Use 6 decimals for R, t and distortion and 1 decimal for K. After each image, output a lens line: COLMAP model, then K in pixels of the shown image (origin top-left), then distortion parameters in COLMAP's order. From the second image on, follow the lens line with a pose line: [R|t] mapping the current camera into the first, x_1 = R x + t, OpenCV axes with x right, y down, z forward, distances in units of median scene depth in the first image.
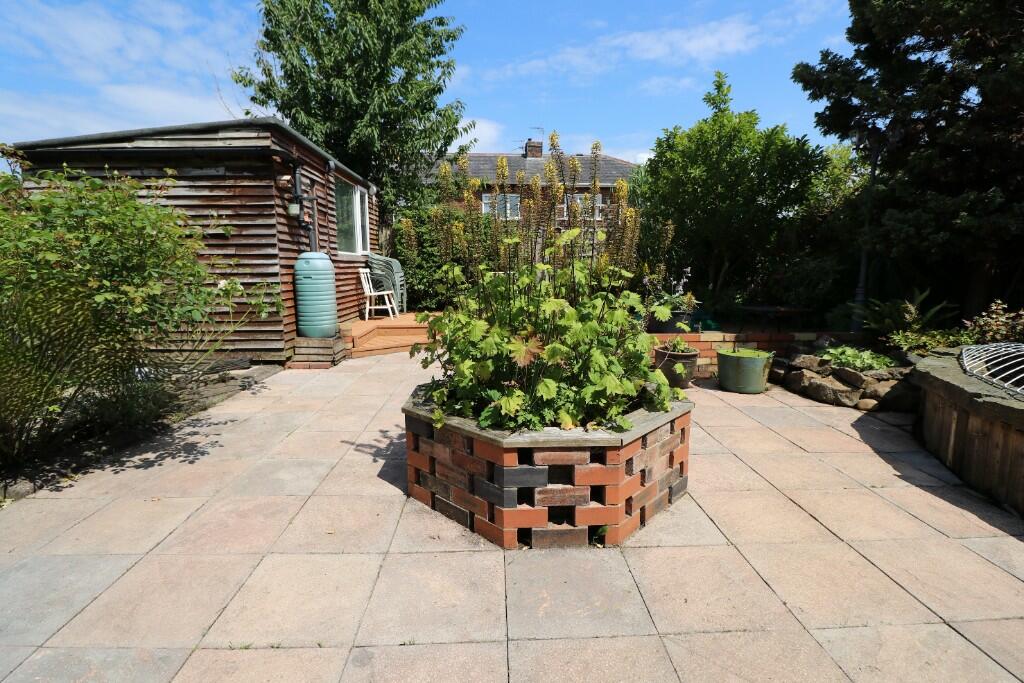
lens RADIAL K [[475.0, 0, 504.1], [0, 475.0, 343.4], [0, 0, 1]] dist [-0.006234, -0.008667]
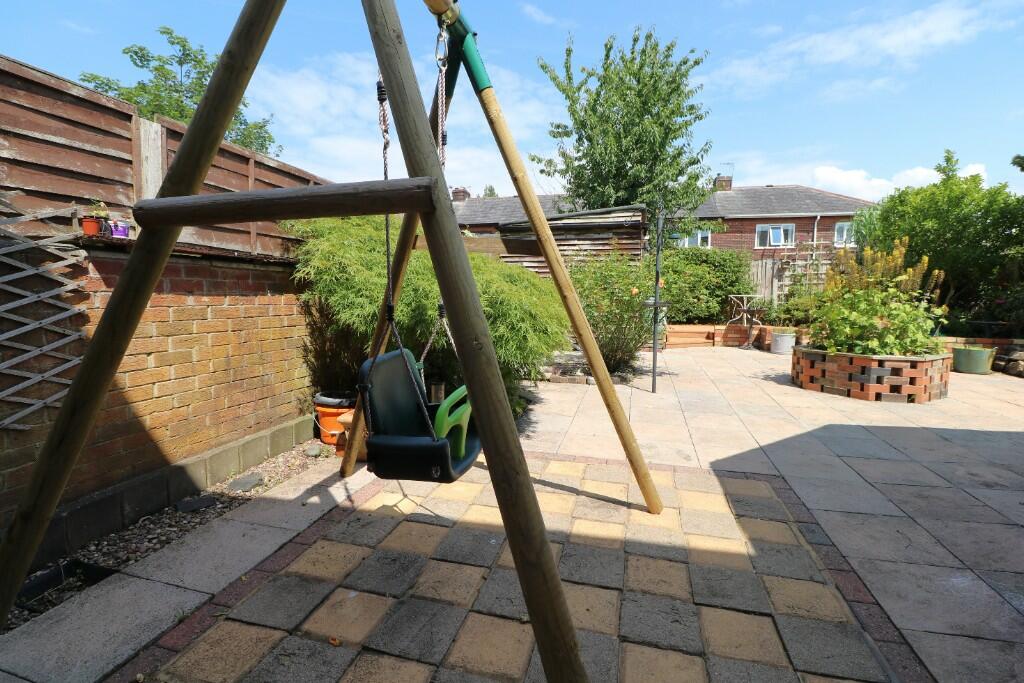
lens RADIAL K [[475.0, 0, 524.1], [0, 475.0, 342.0], [0, 0, 1]] dist [-0.006234, -0.008667]
pose [[0.961517, 0.038710, -0.272005, -0.510852], [-0.052369, 0.997696, -0.043133, 0.149774], [0.269709, 0.055718, 0.961329, -0.906707]]
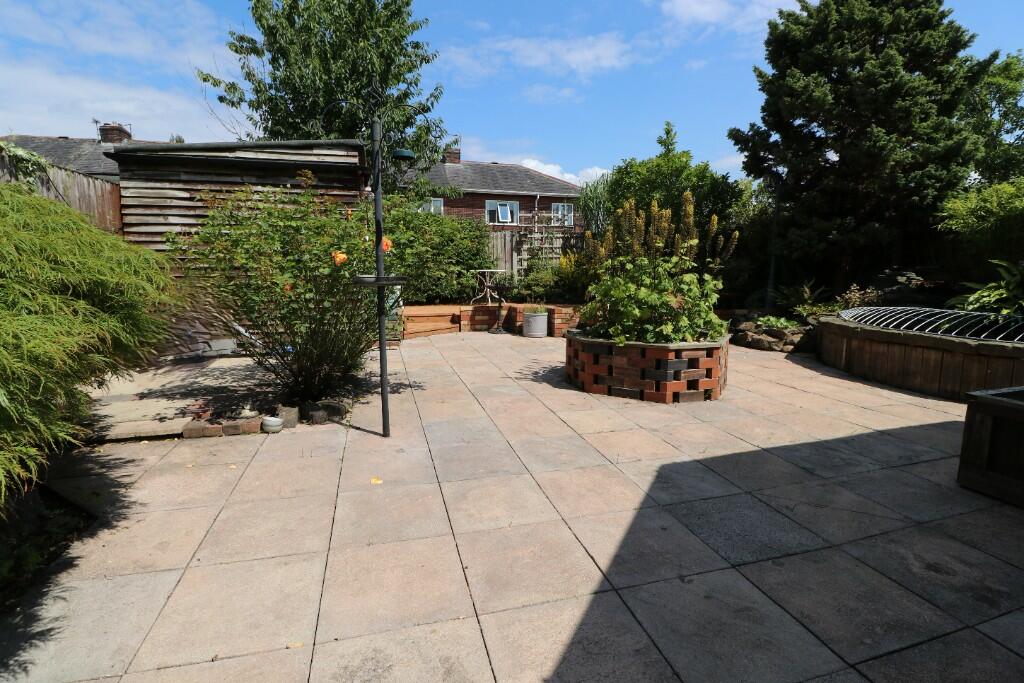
lens RADIAL K [[475.0, 0, 502.0], [0, 475.0, 346.4], [0, 0, 1]] dist [-0.006234, -0.008667]
pose [[0.976814, -0.027361, 0.212335, -0.495474], [0.026603, 0.999625, 0.006427, 0.077191], [-0.212431, -0.000629, 0.977176, -0.355952]]
